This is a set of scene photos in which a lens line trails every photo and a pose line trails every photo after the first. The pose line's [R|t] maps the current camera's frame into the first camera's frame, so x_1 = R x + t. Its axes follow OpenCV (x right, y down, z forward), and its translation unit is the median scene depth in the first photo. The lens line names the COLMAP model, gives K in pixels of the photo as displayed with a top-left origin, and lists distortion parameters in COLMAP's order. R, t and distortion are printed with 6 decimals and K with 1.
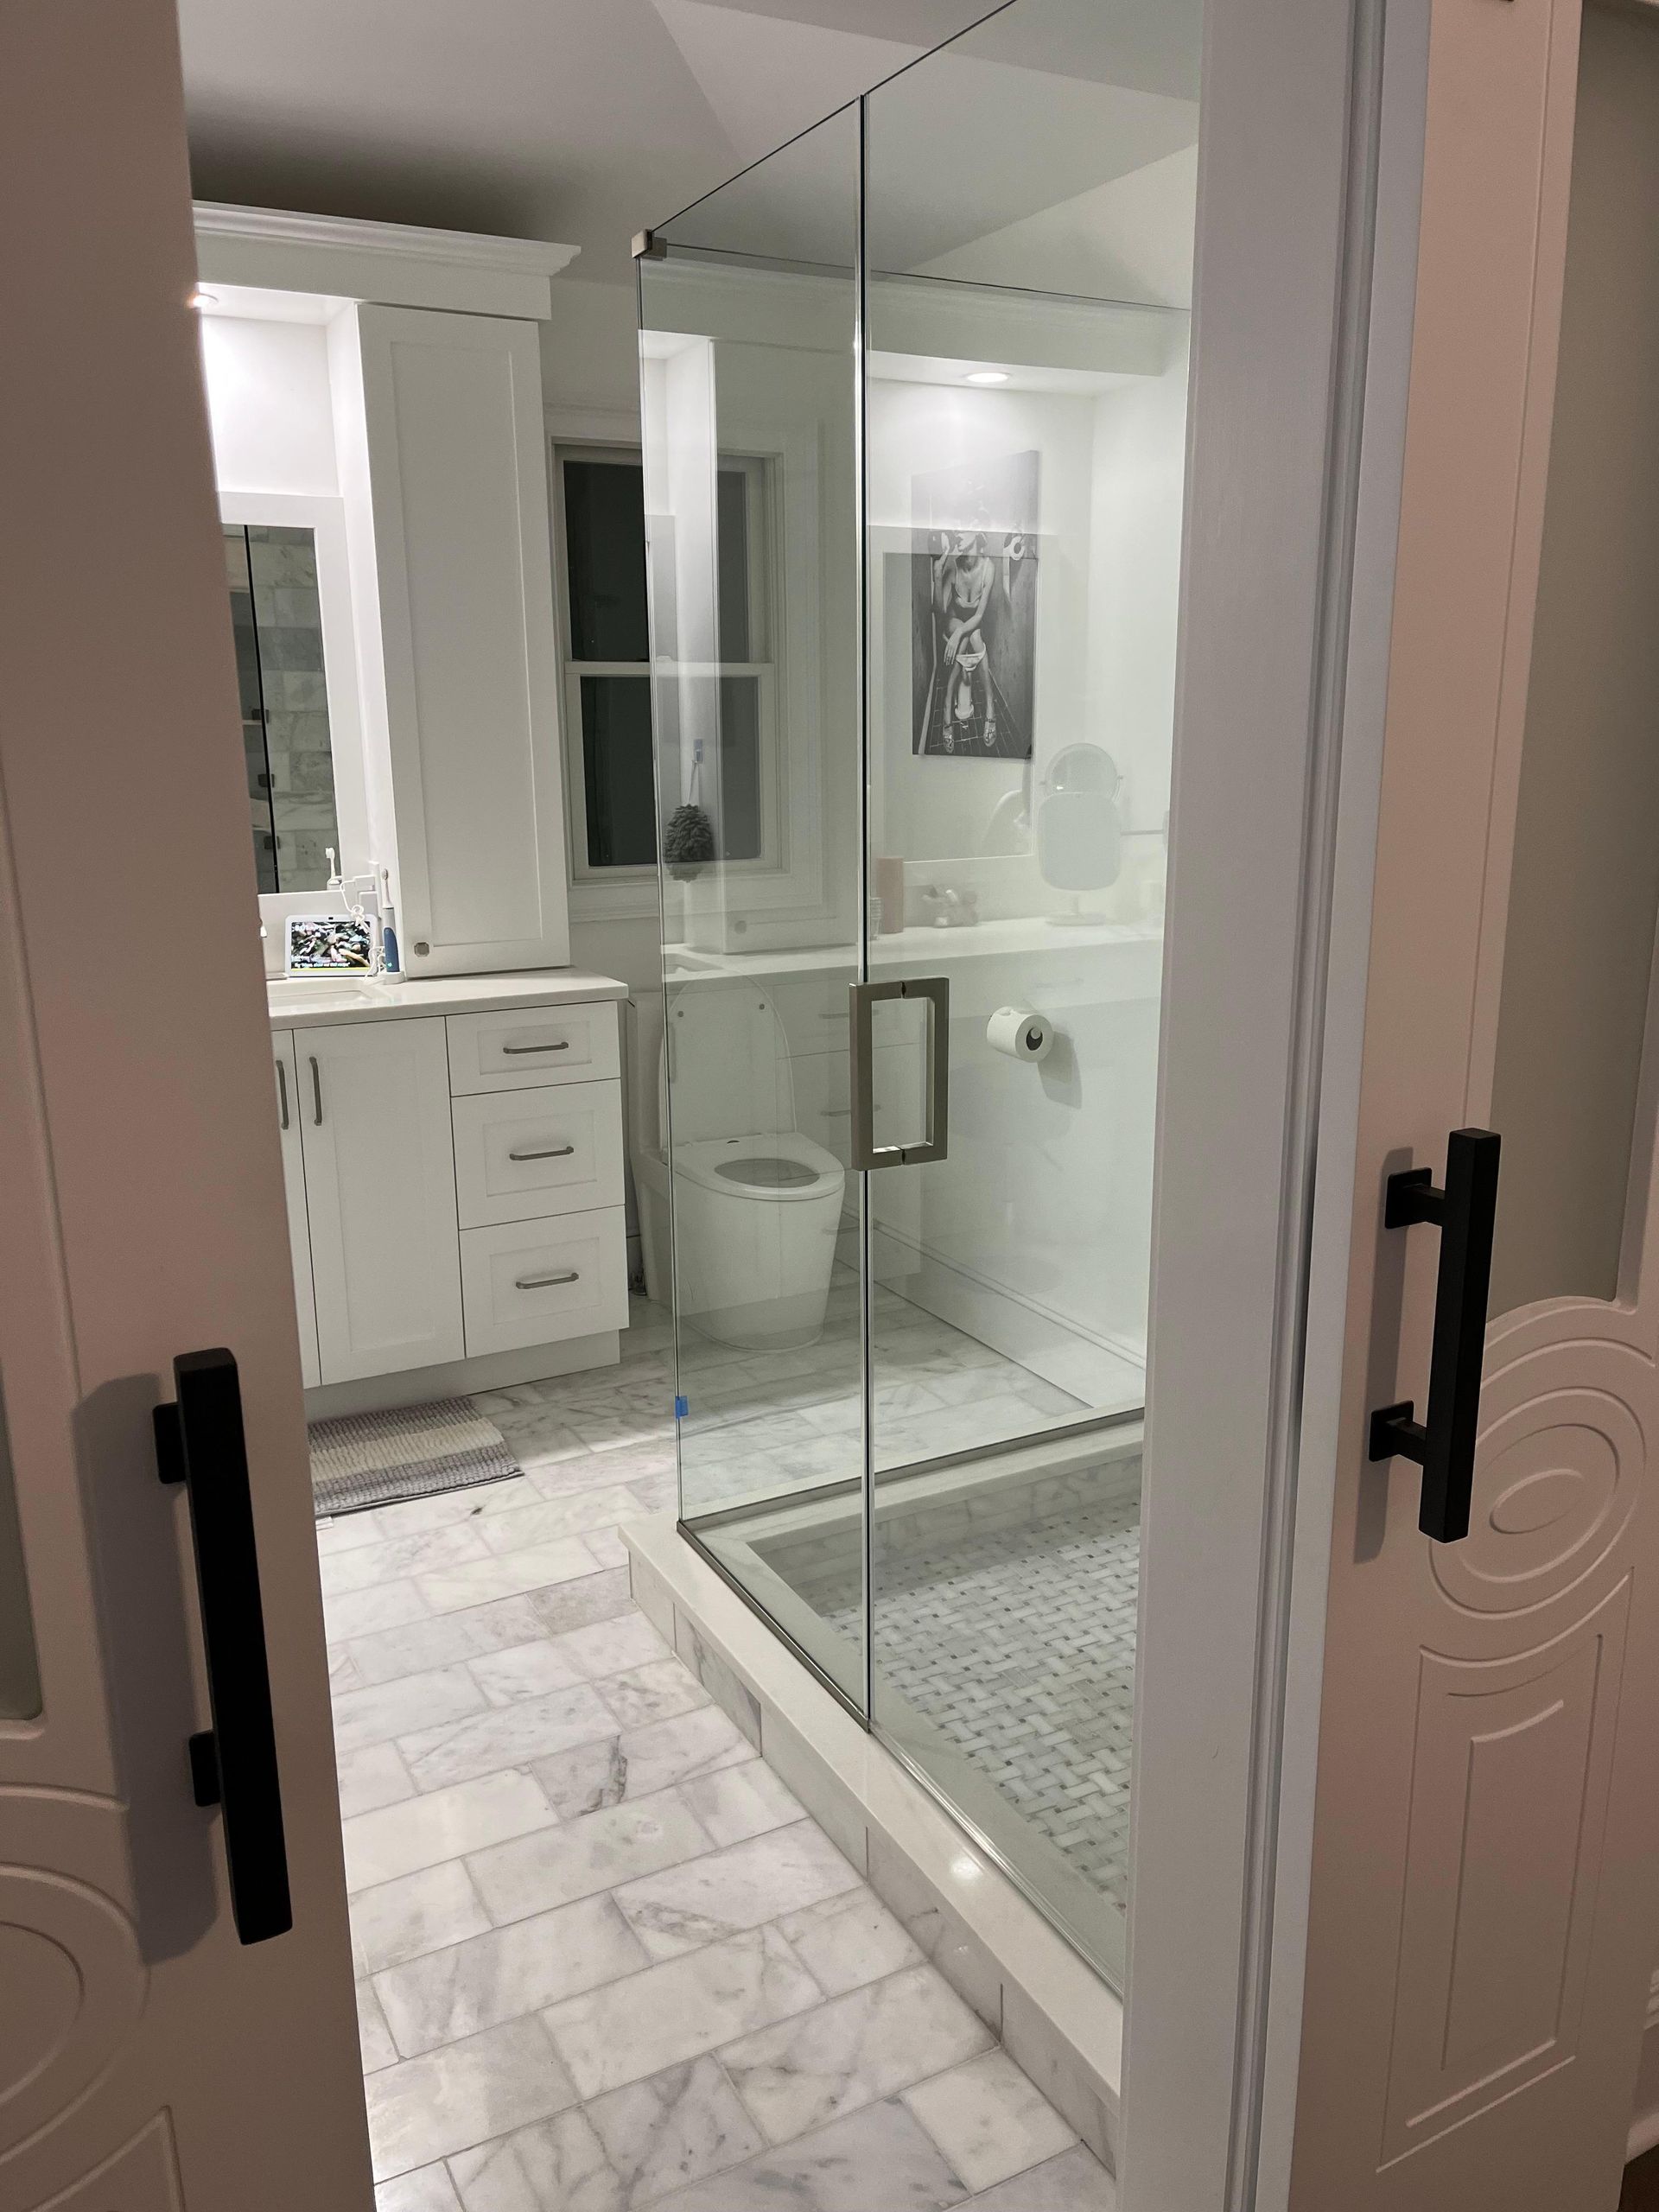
lens RADIAL K [[1681.9, 0, 829.5], [0, 1681.9, 1106.0], [0, 0, 1]] dist [0.059979, -0.072691]
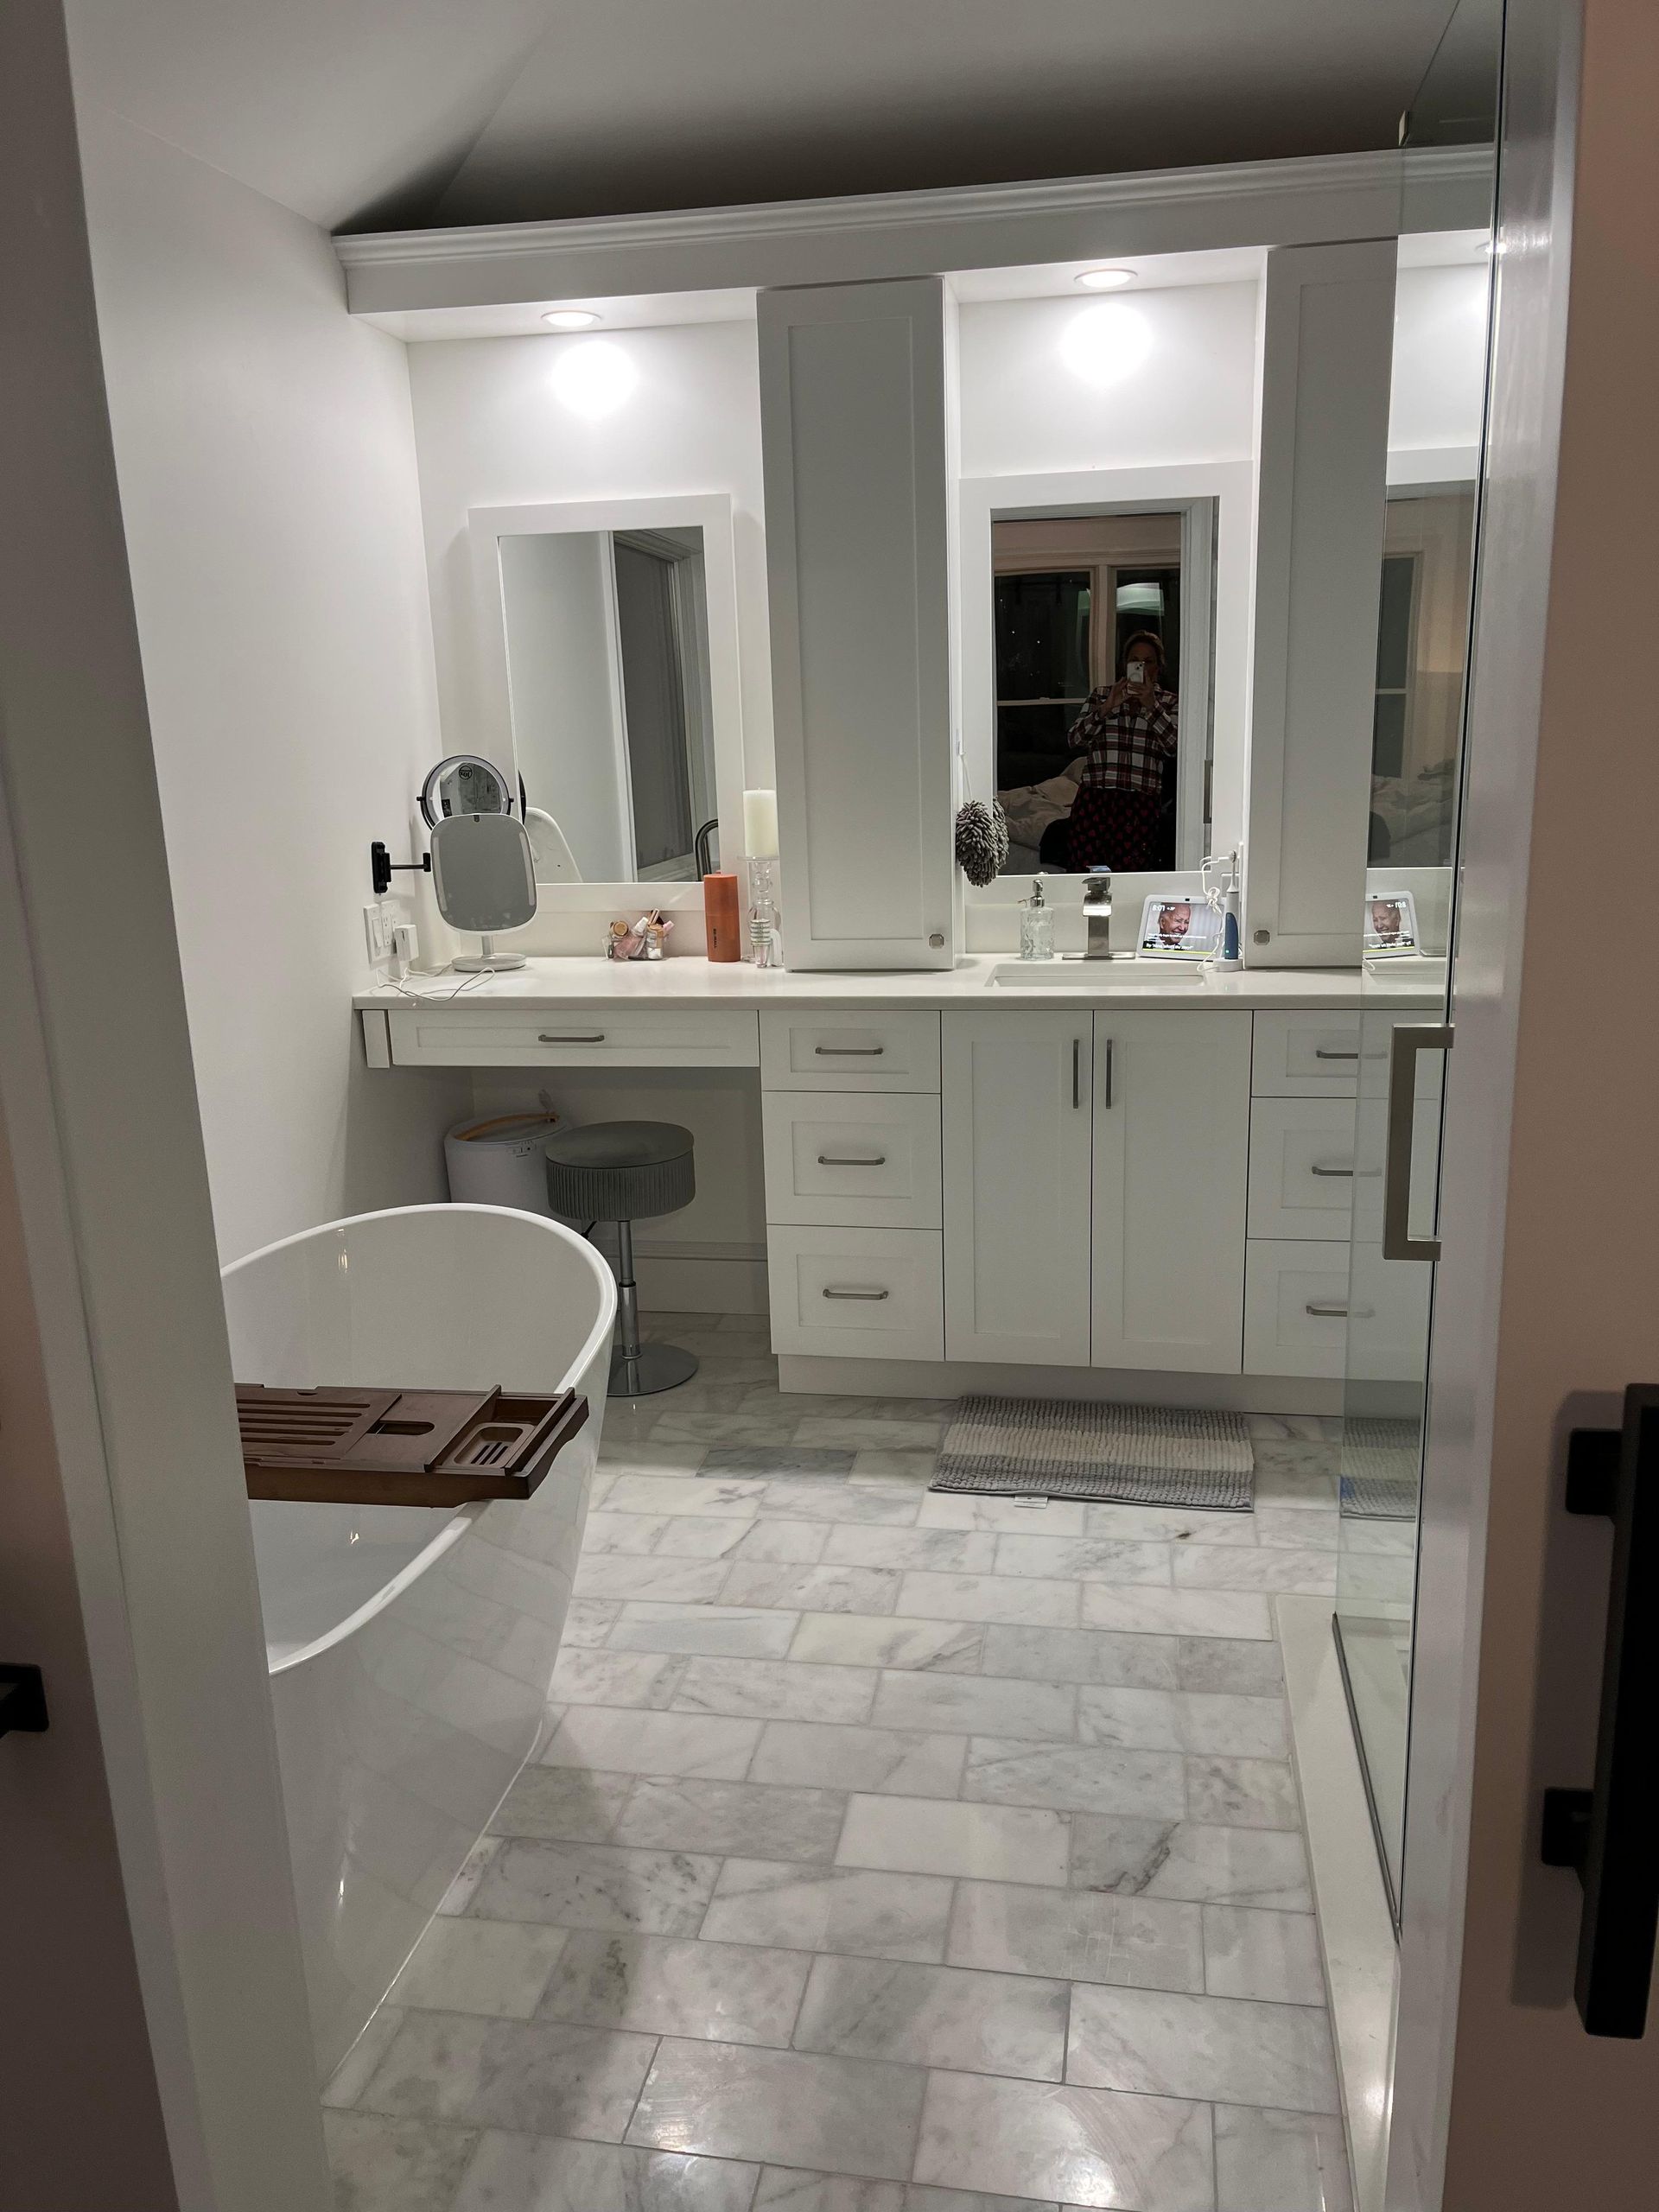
lens RADIAL K [[1679.5, 0, 829.5], [0, 1679.5, 1106.0], [0, 0, 1]] dist [0.049236, -0.059564]
pose [[0.780682, 0.131369, -0.610965, 0.178478], [-0.120869, 0.990936, 0.058625, -0.028896], [0.613128, 0.028079, 0.789484, 0.126298]]
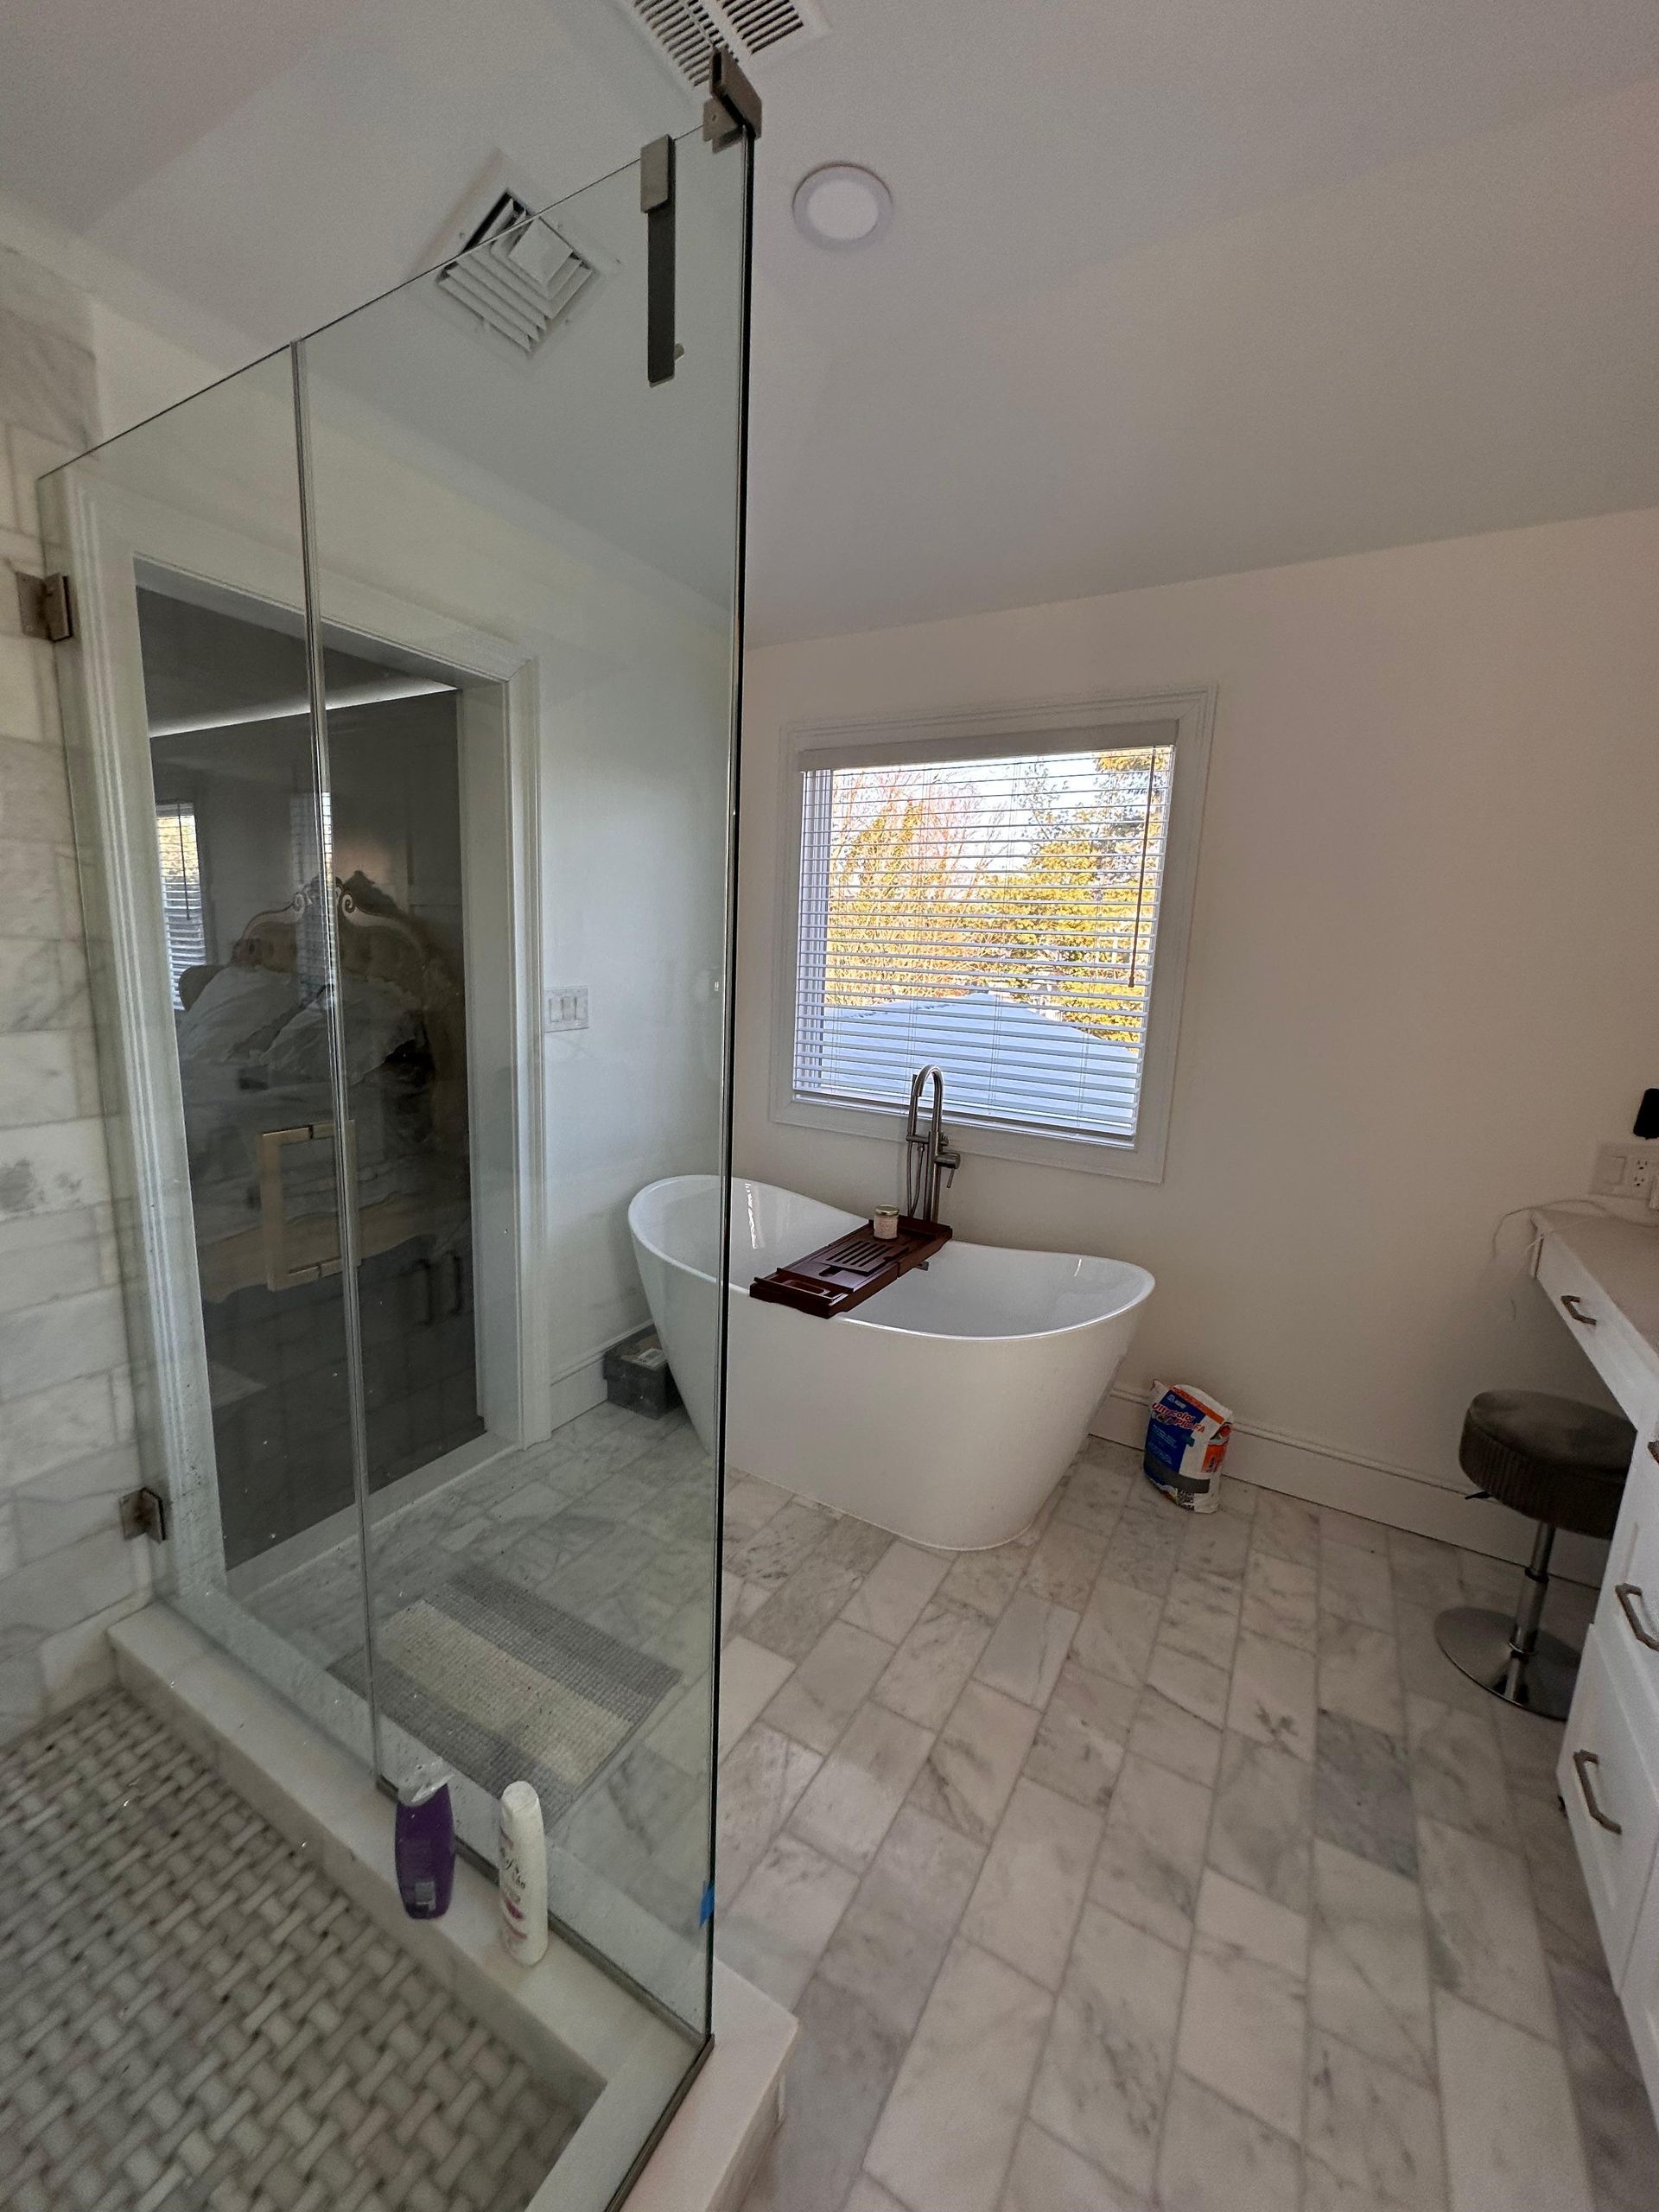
lens RADIAL K [[878.6, 0, 829.5], [0, 878.6, 1106.0], [0, 0, 1]] dist [0.011548, -0.002191]
pose [[-0.849732, 0.067084, -0.522930, 0.033261], [-0.155250, 0.916053, 0.369789, -0.227163], [0.503839, 0.395406, -0.767985, 1.007470]]
